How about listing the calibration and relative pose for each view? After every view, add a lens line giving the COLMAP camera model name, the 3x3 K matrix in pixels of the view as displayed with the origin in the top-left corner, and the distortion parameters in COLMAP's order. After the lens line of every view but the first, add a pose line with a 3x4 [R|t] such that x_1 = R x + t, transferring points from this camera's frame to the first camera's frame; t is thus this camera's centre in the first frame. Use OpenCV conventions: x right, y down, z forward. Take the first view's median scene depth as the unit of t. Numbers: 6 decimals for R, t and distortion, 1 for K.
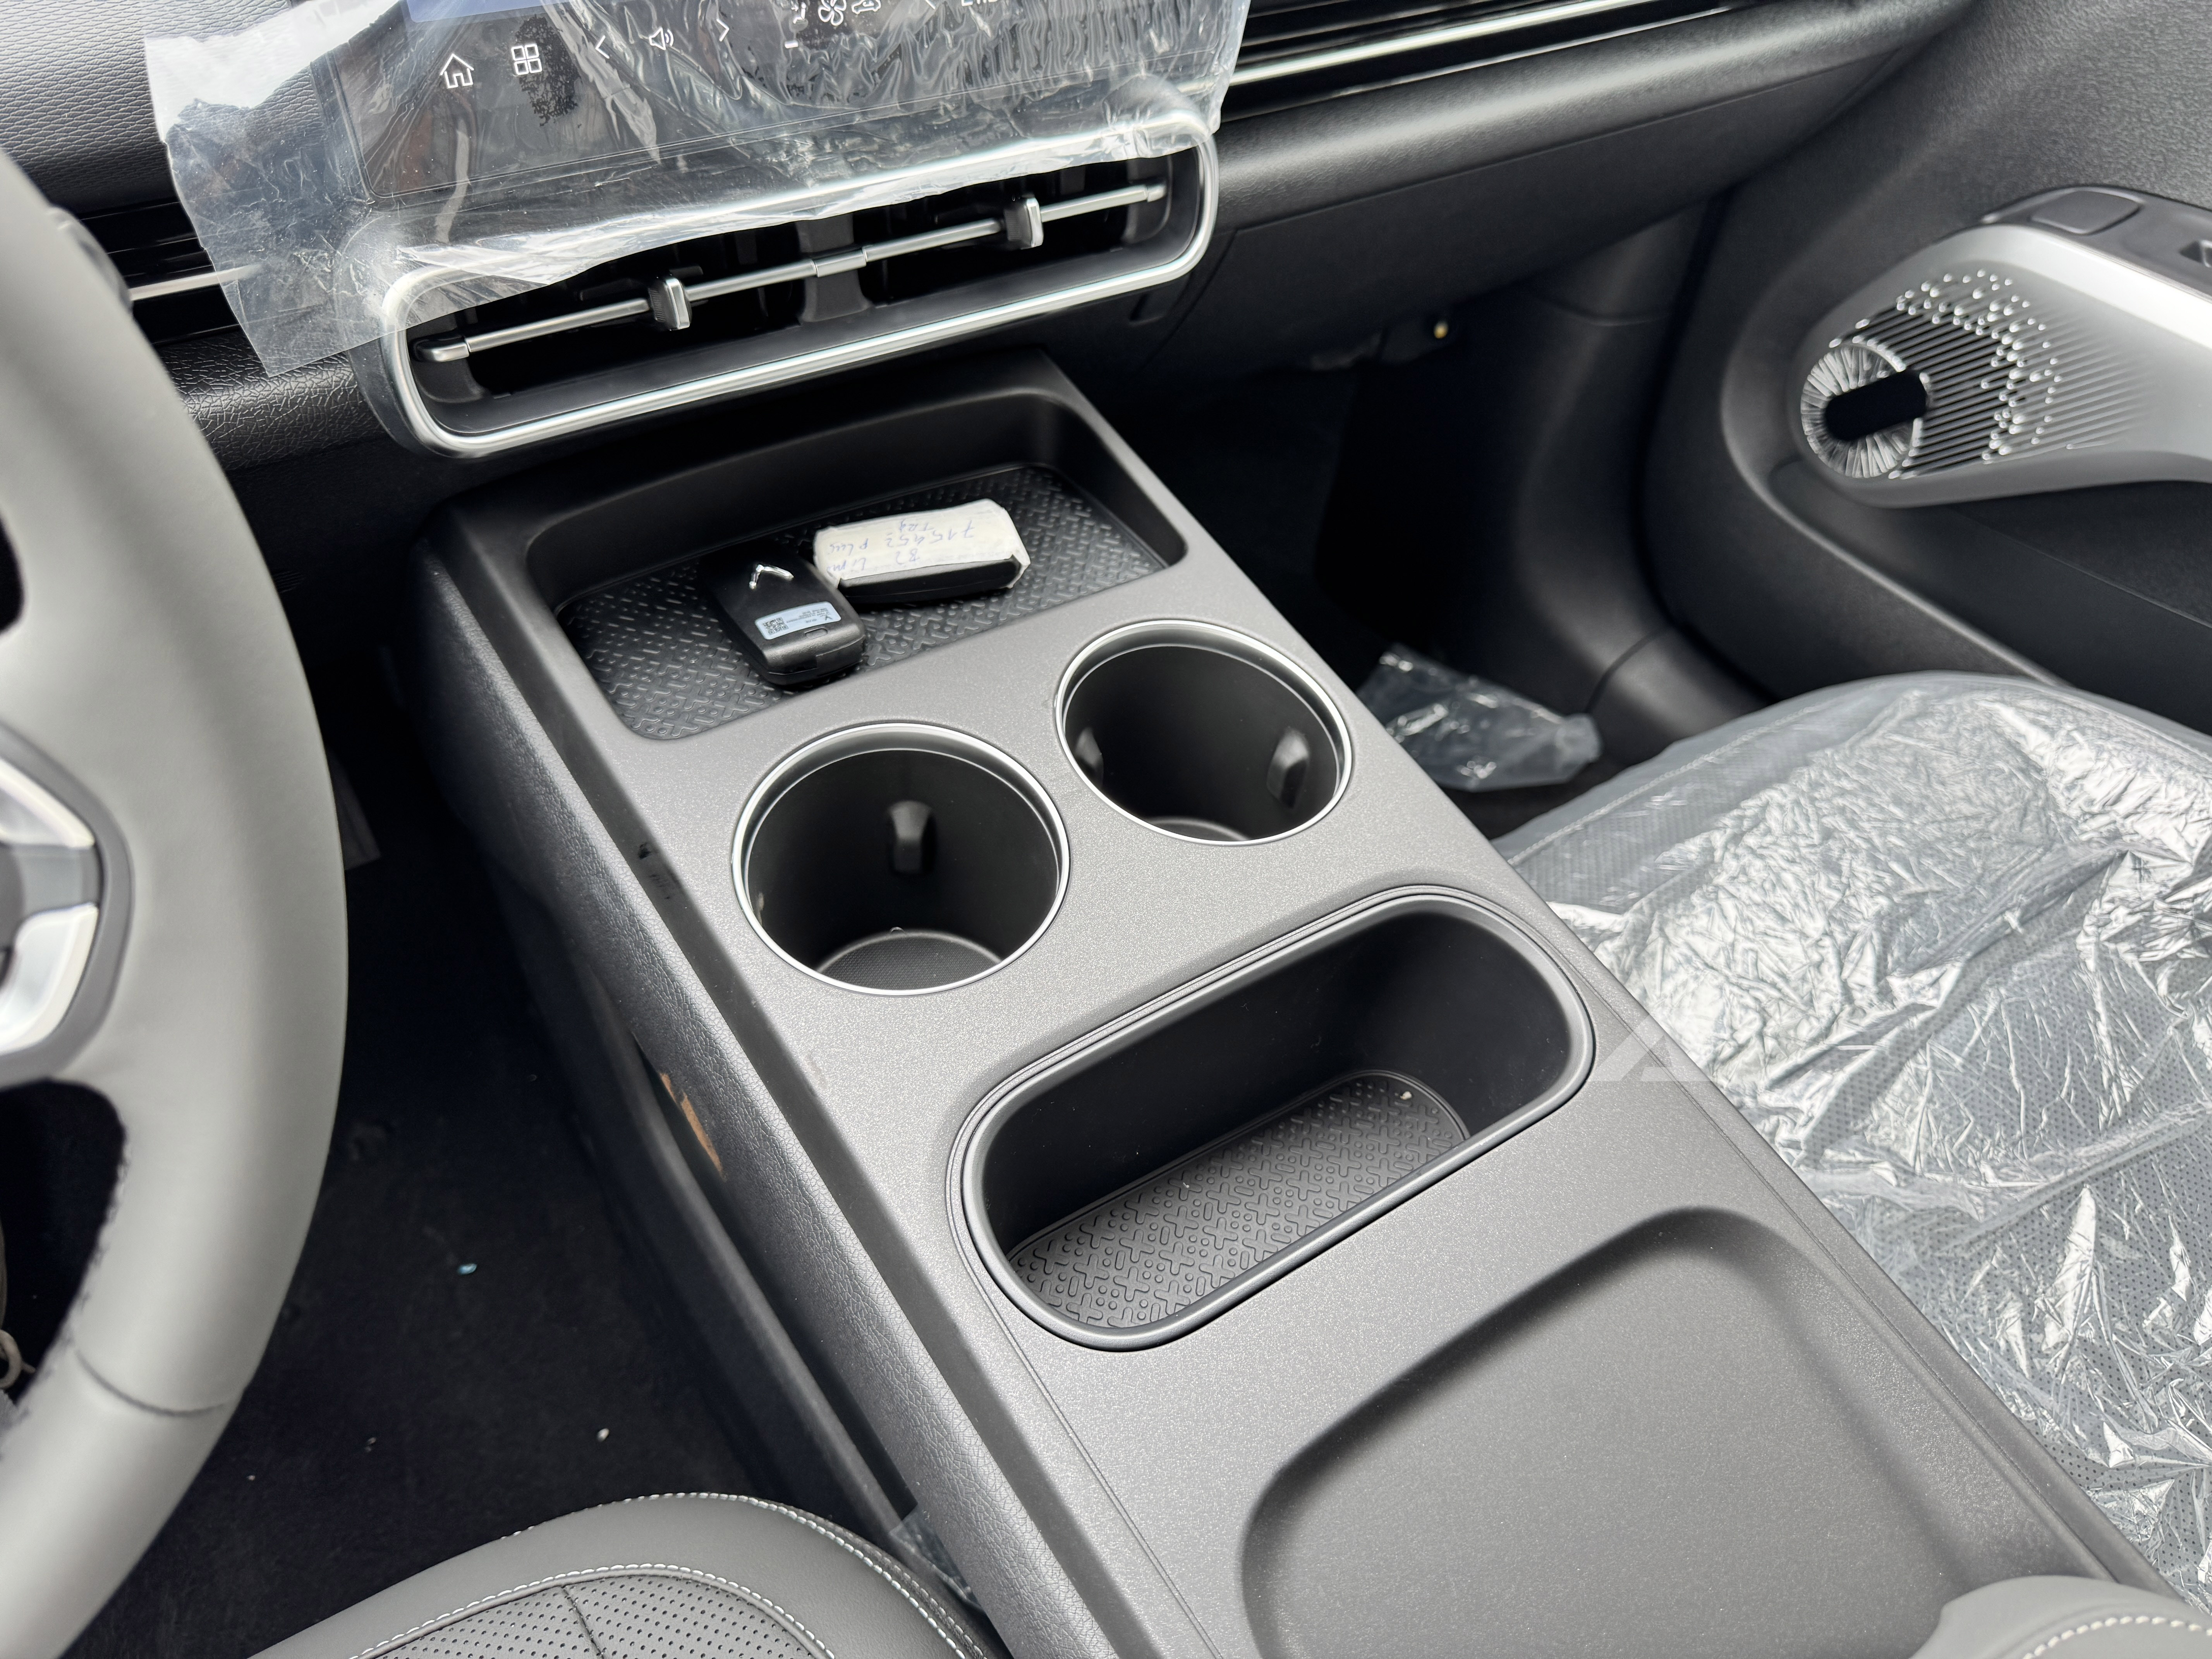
lens RADIAL K [[1602.6, 0, 1115.1], [0, 1602.6, 845.9], [0, 0, 1]] dist [-0.027434, 0.001886]
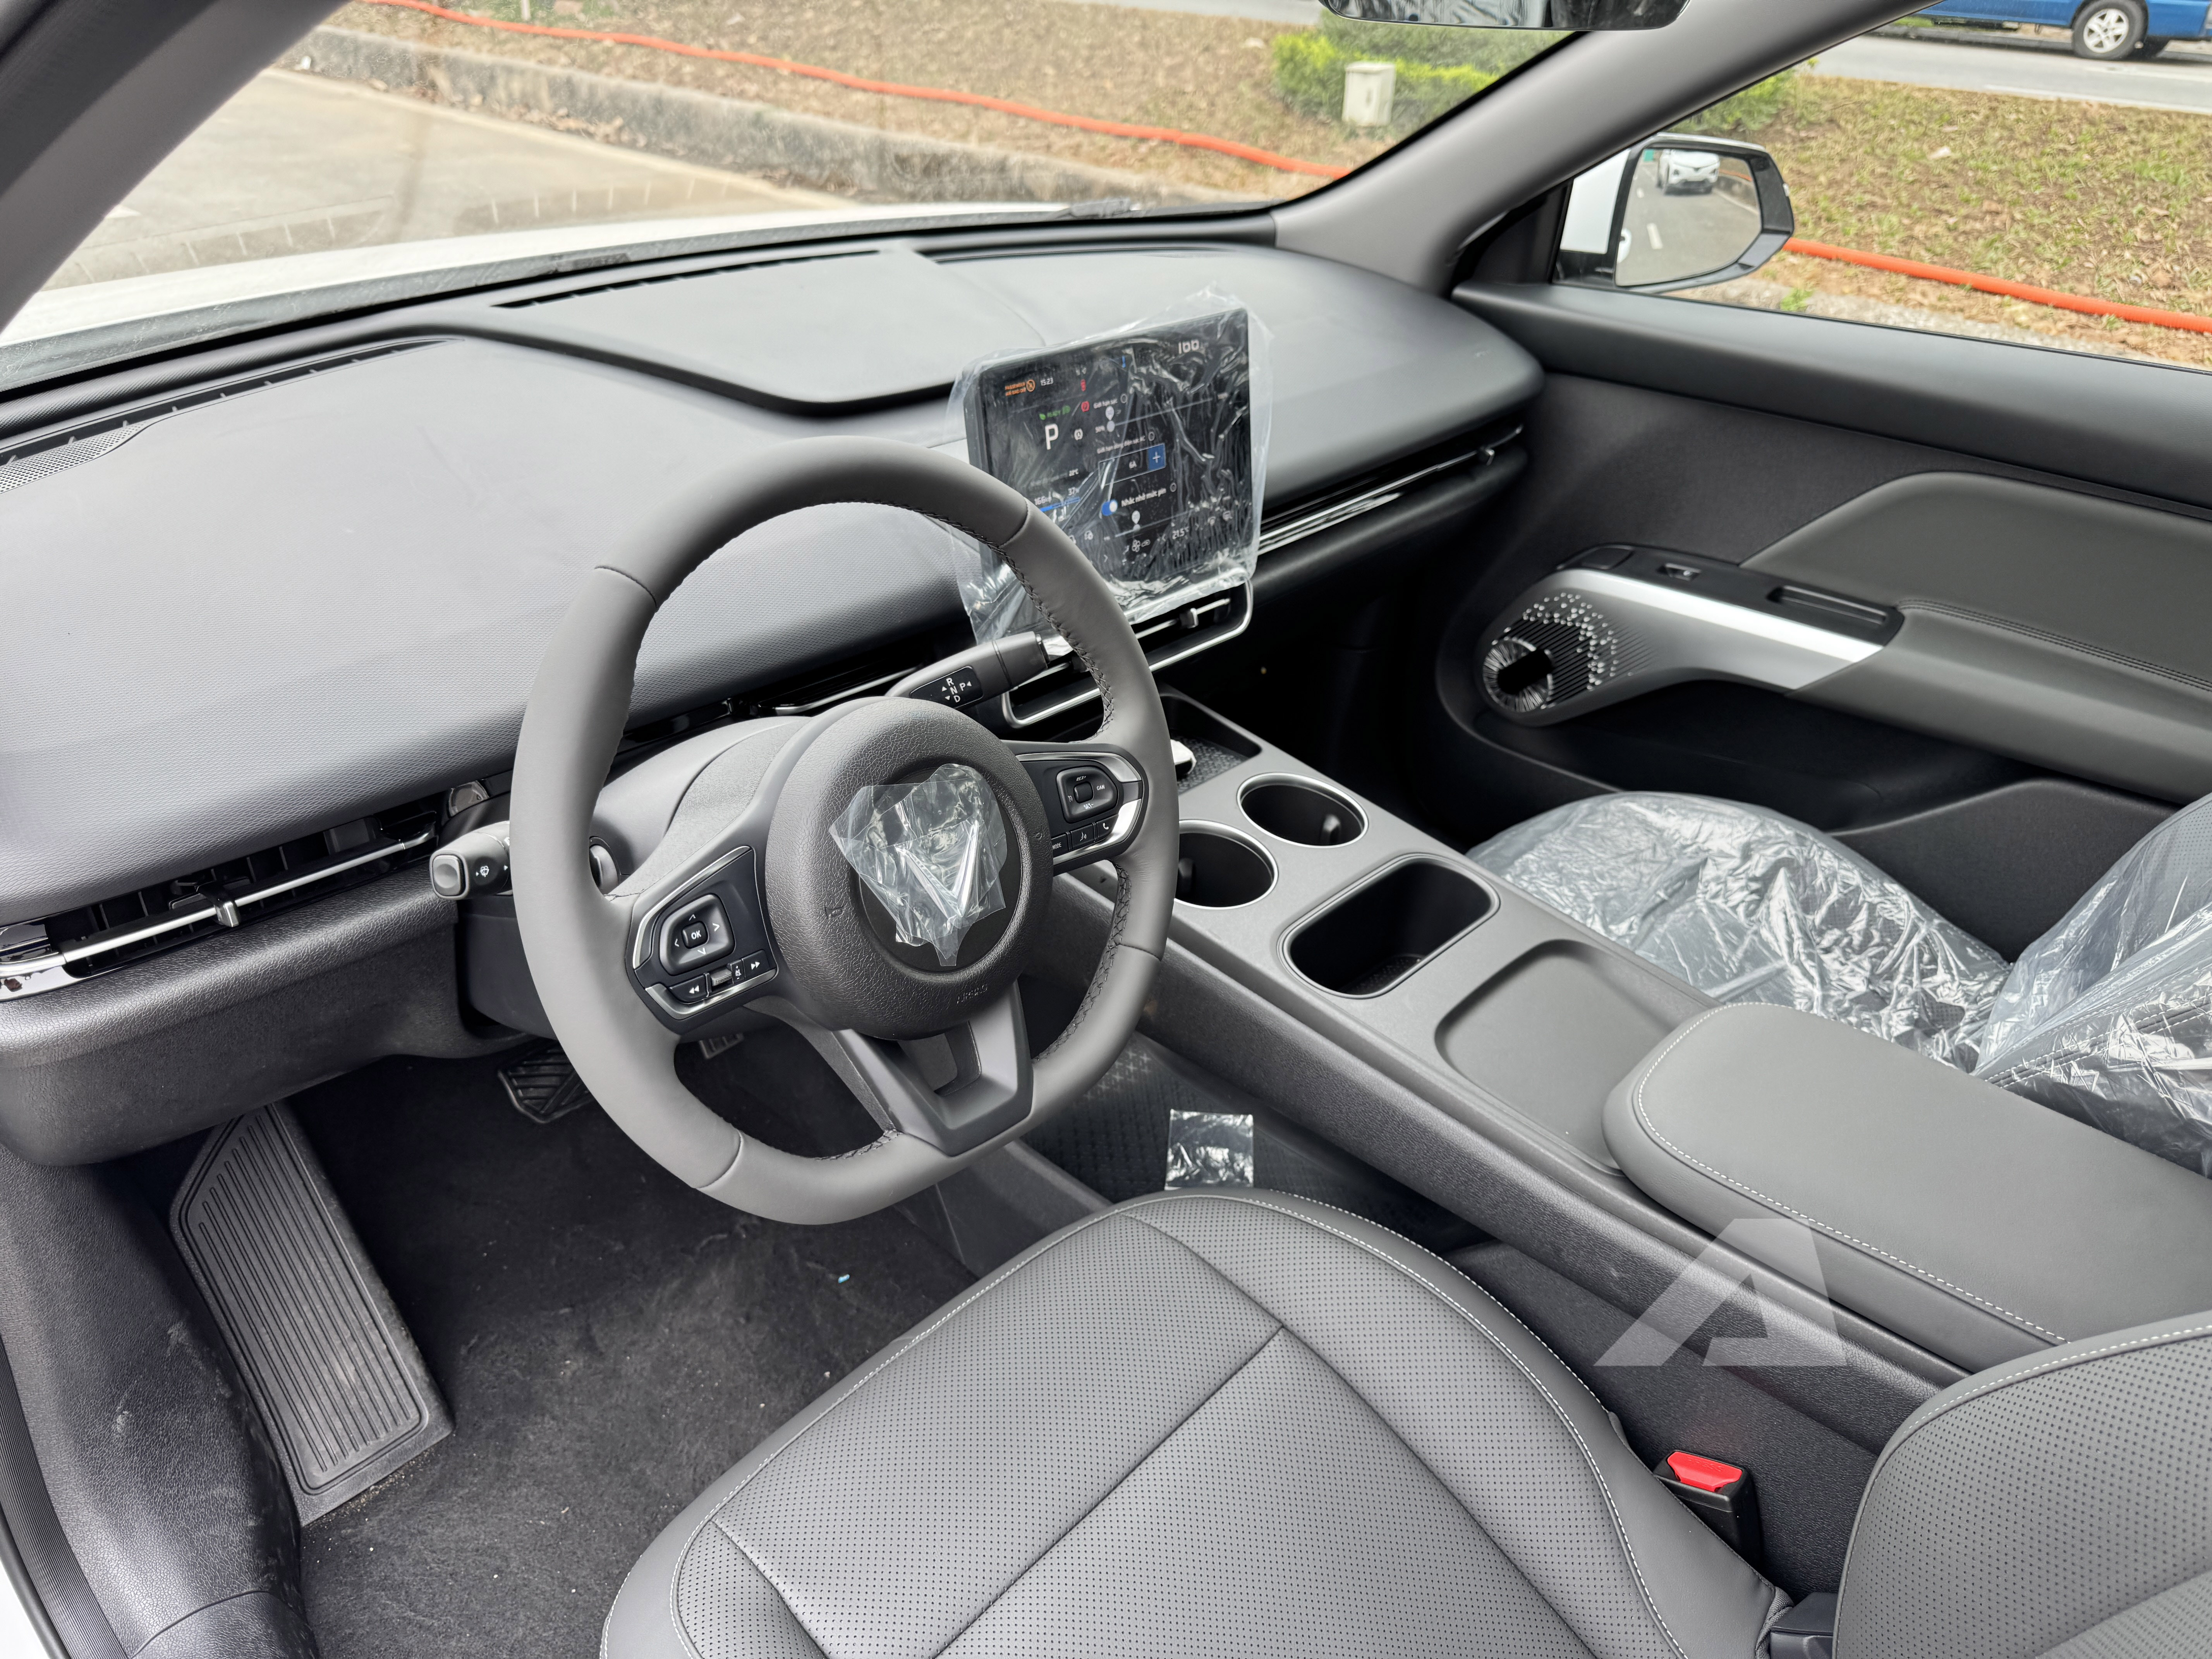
lens RADIAL K [[1572.1, 0, 1106.0], [0, 1572.1, 829.5], [0, 0, 1]] dist [0.066844, -0.079913]
pose [[0.972771, -0.140385, 0.184416, -0.478685], [0.182478, 0.954475, -0.235965, 0.325180], [-0.142894, 0.263191, 0.954103, -0.837403]]
